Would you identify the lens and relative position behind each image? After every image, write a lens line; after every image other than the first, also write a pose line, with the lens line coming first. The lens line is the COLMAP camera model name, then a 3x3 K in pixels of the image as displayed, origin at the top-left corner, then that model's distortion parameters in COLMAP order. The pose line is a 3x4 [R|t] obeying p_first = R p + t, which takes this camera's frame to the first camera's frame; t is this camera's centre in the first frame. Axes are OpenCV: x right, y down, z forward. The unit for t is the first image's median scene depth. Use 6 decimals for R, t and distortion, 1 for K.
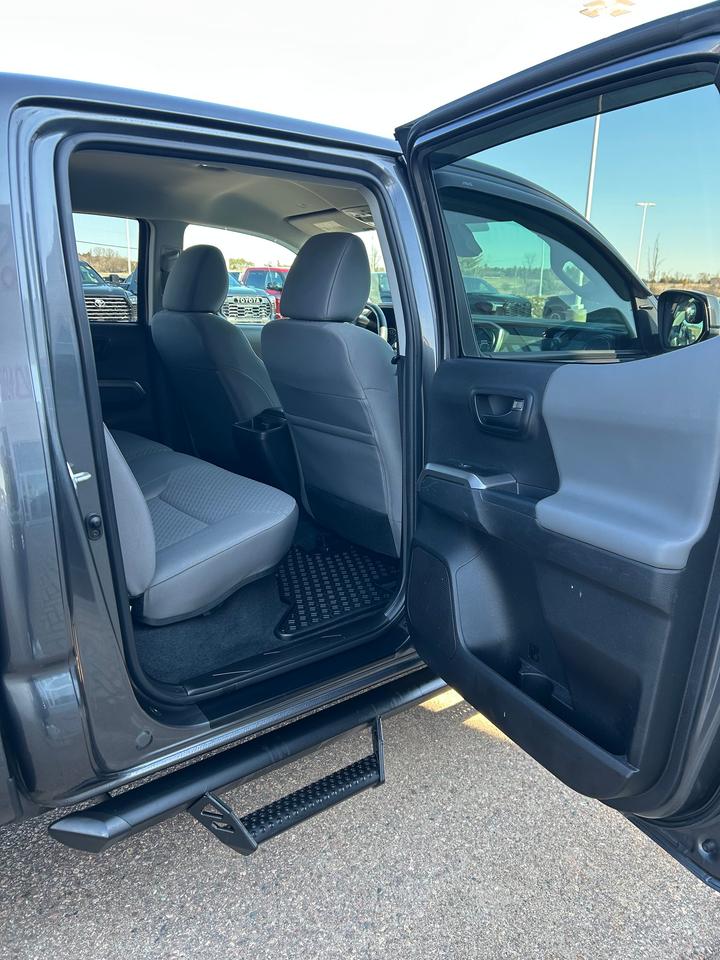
lens RADIAL K [[723.3, 0, 361.8], [0, 723.3, 473.1], [0, 0, 1]] dist [0.051095, -0.055926]
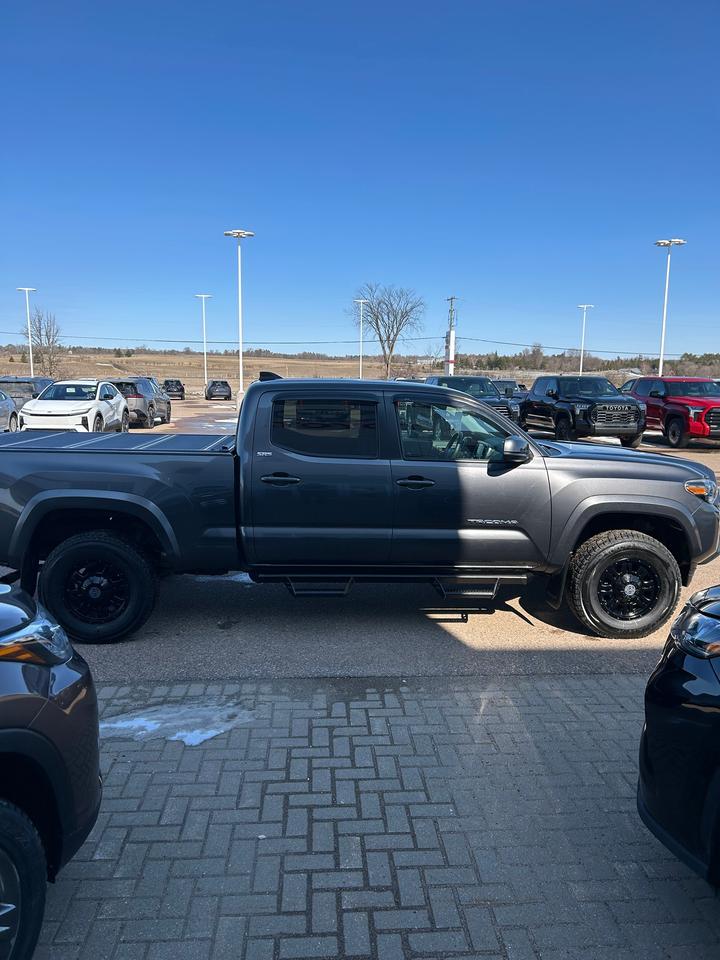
lens RADIAL K [[723.3, 0, 357.6], [0, 723.3, 484.0], [0, 0, 1]] dist [0.051095, -0.055926]
pose [[0.811280, 0.073057, -0.580076, 0.189236], [-0.138132, 0.988025, -0.068752, 0.017620], [0.568106, 0.135904, 0.811656, -0.155014]]
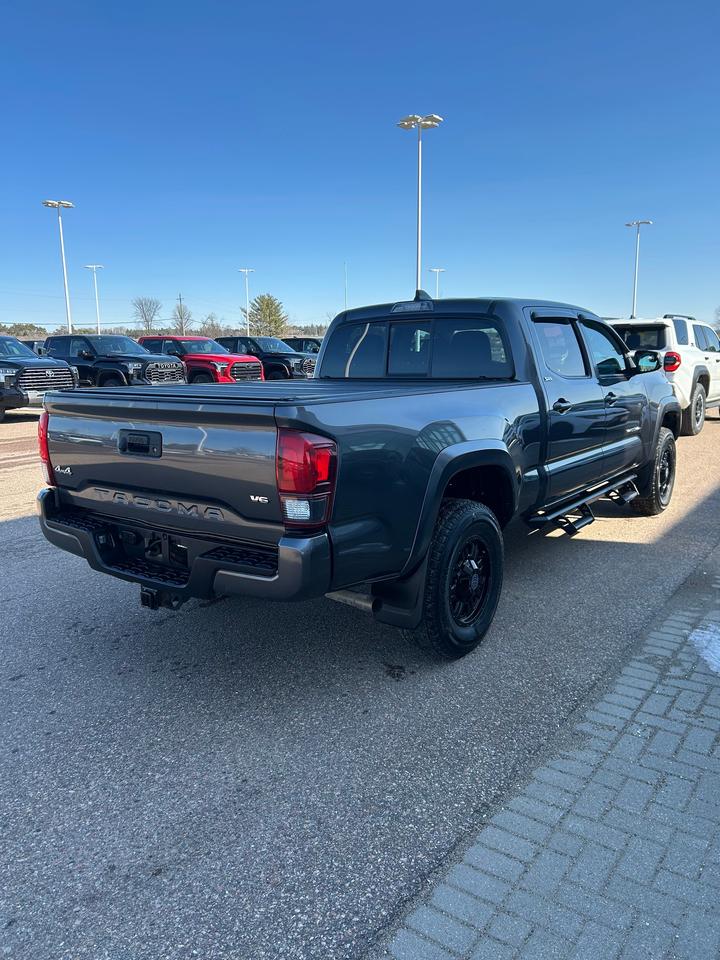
lens RADIAL K [[723.3, 0, 350.3], [0, 723.3, 483.7], [0, 0, 1]] dist [0.051095, -0.055926]
pose [[0.965885, -0.082981, 0.245318, -0.173014], [0.098227, 0.993879, -0.050557, 0.034712], [-0.239622, 0.072929, 0.968123, -0.171697]]
